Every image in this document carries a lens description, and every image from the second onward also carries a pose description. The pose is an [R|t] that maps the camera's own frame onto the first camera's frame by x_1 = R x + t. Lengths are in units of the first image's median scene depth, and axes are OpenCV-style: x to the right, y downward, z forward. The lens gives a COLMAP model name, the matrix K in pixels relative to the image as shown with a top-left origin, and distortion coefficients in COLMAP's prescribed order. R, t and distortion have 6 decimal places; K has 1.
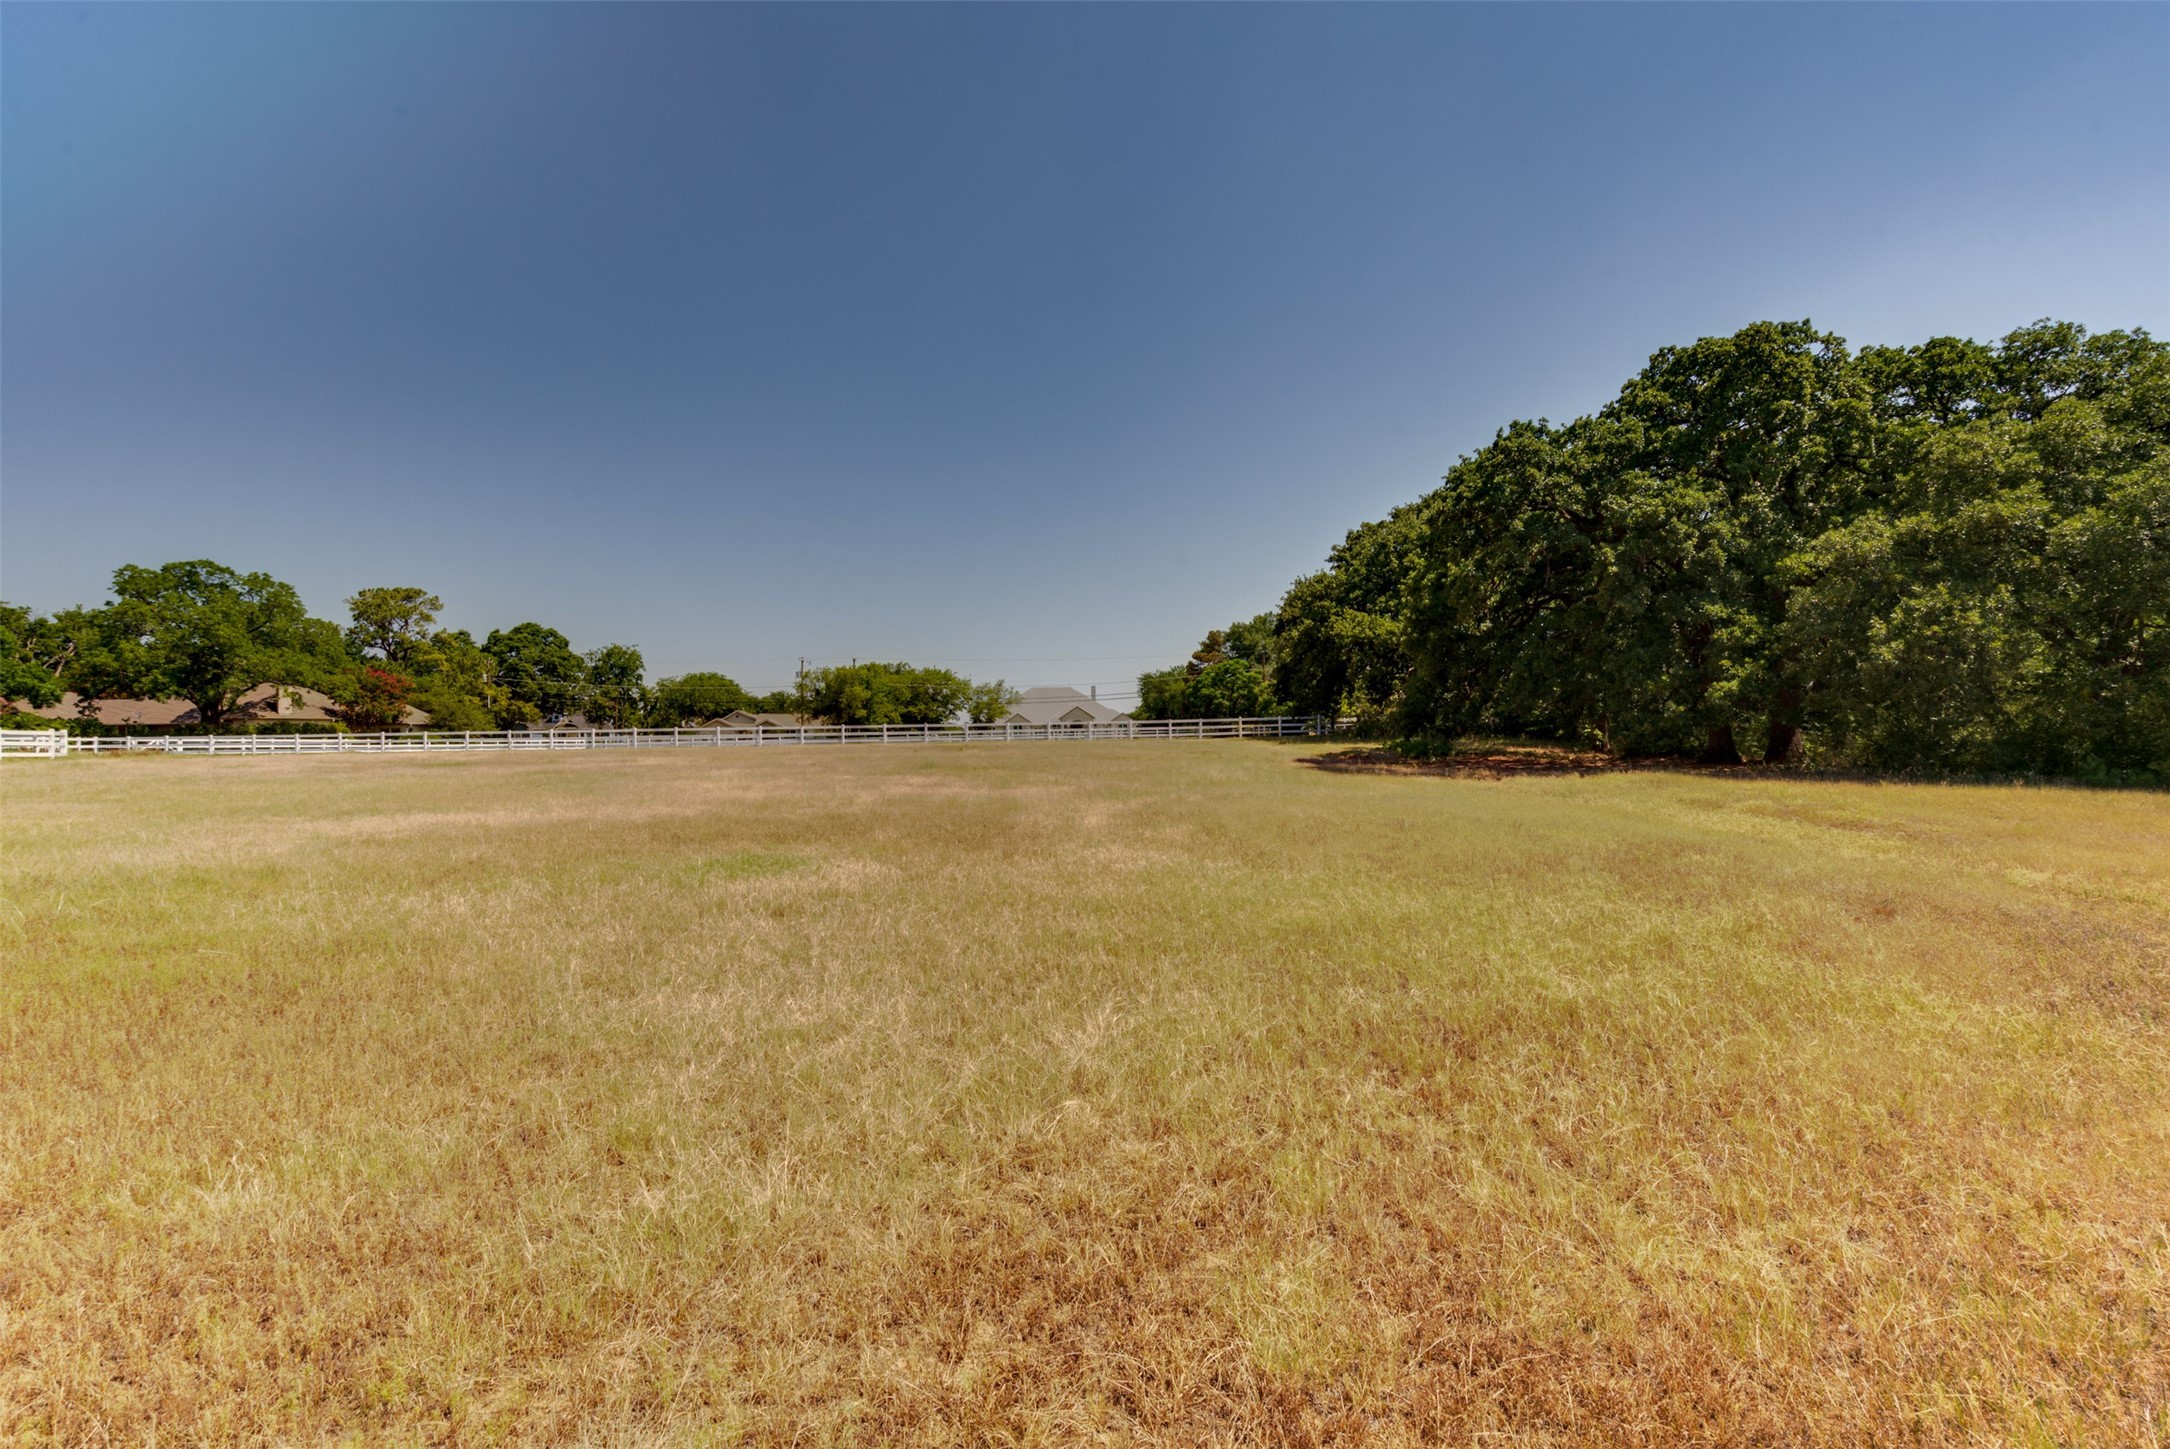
lens RADIAL K [[1046.3, 0, 1088.8], [0, 1046.3, 718.0], [0, 0, 1]] dist [-0.012420, 0.011525]
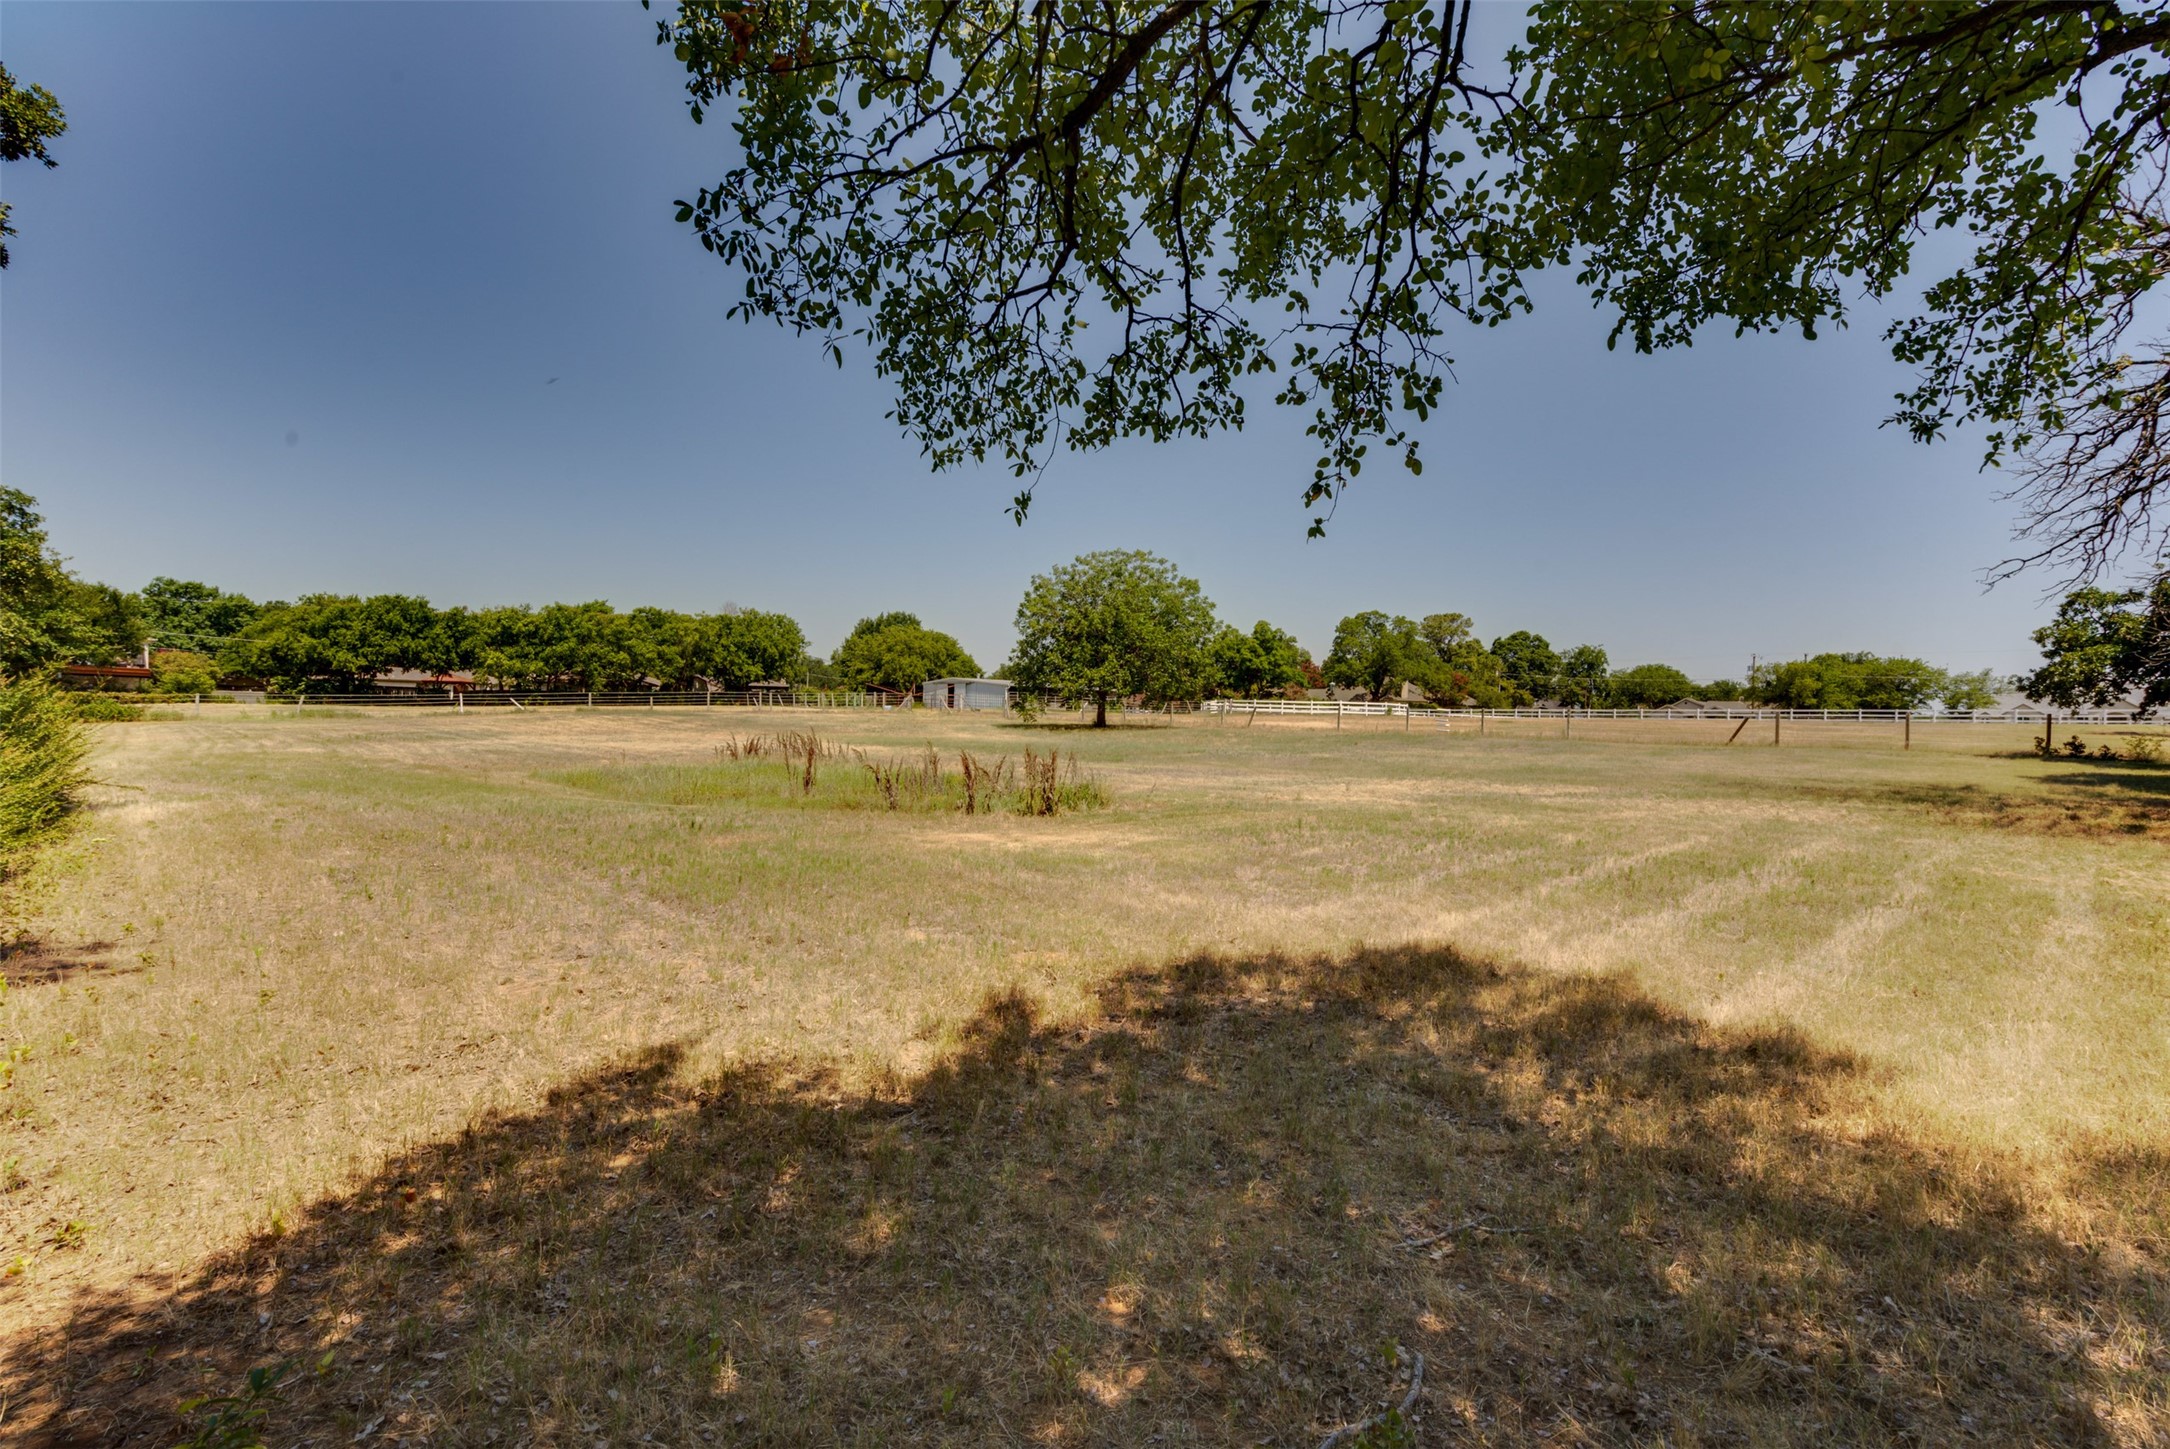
lens RADIAL K [[1046.3, 0, 1084.5], [0, 1046.3, 721.6], [0, 0, 1]] dist [-0.012420, 0.011525]
pose [[0.675510, 0.026147, -0.736887, 0.077014], [-0.013601, 0.999643, 0.023003, 0.001915], [0.737226, -0.005516, 0.675624, -0.319815]]
